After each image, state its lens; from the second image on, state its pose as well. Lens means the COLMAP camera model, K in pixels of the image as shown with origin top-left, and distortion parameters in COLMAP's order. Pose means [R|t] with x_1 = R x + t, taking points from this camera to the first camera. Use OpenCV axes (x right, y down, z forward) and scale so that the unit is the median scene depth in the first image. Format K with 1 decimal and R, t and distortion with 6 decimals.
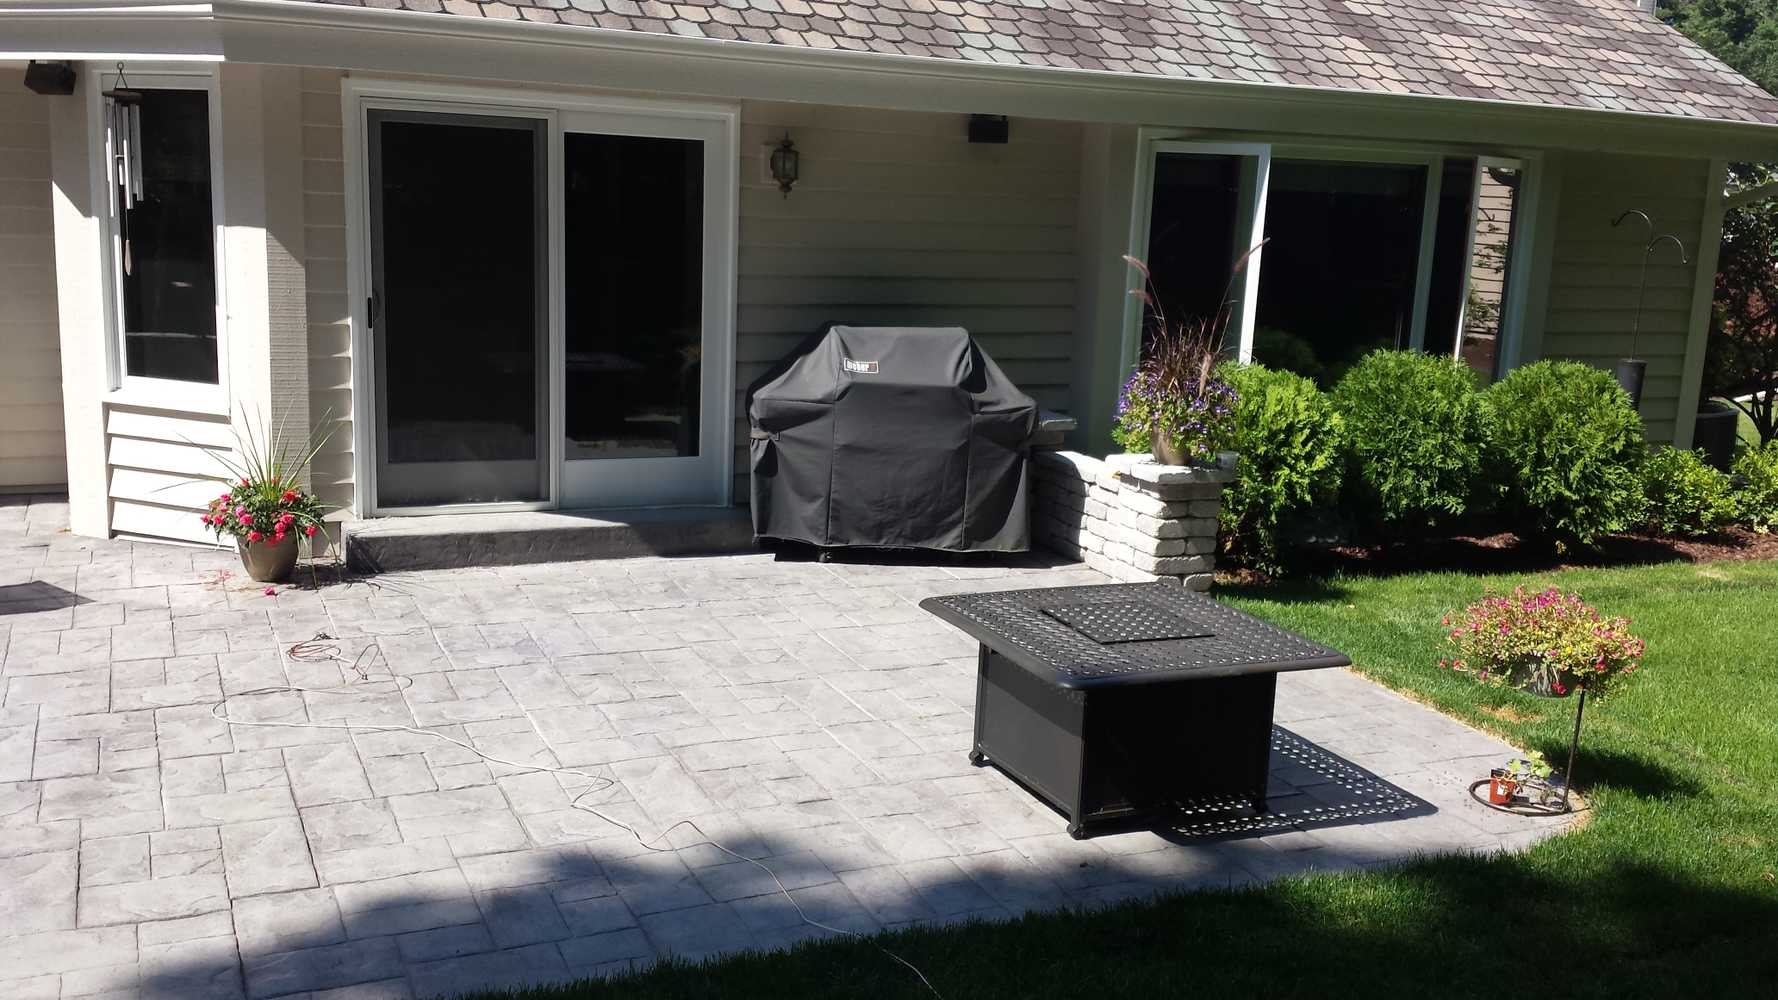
lens RADIAL K [[1652.0, 0, 872.5], [0, 1652.0, 494.1], [0, 0, 1]] dist [0.029443, 0.000000]
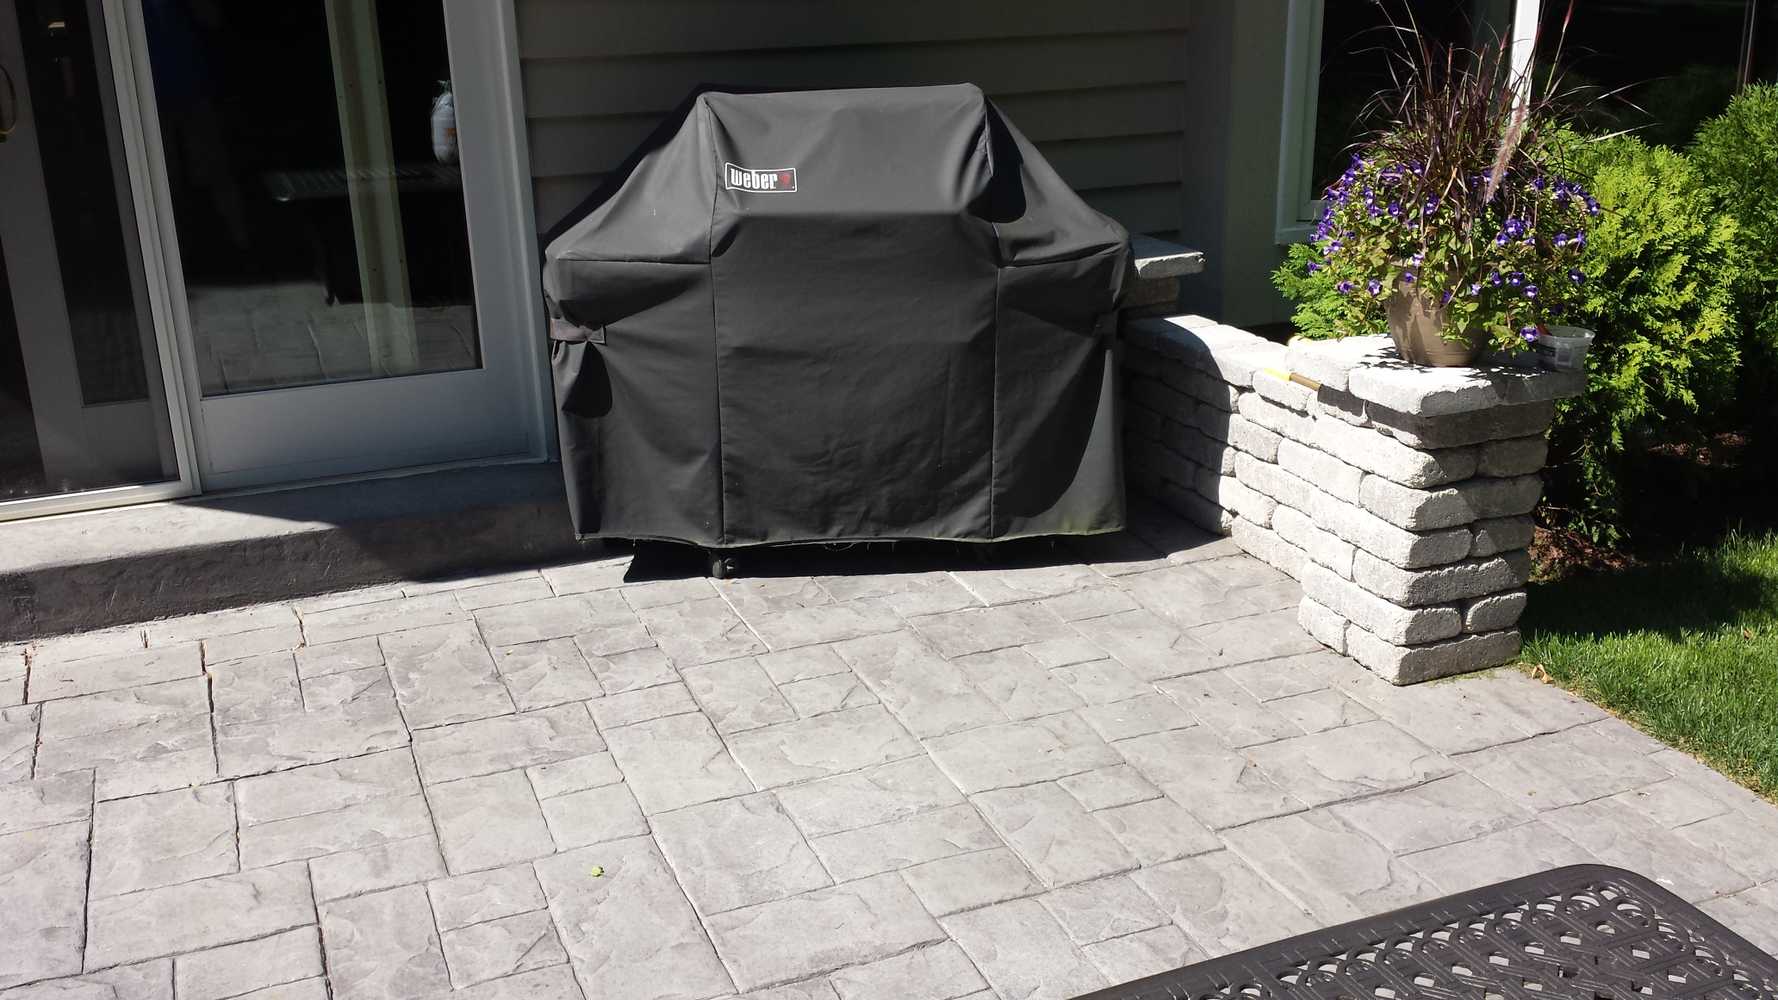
lens RADIAL K [[1652.0, 0, 910.9], [0, 1652.0, 551.5], [0, 0, 1]] dist [0.029443, 0.000000]
pose [[0.998358, -0.053418, -0.020683, 0.040129], [0.056053, 0.985428, 0.160590, -0.045264], [0.011803, -0.161485, 0.986805, 0.506245]]
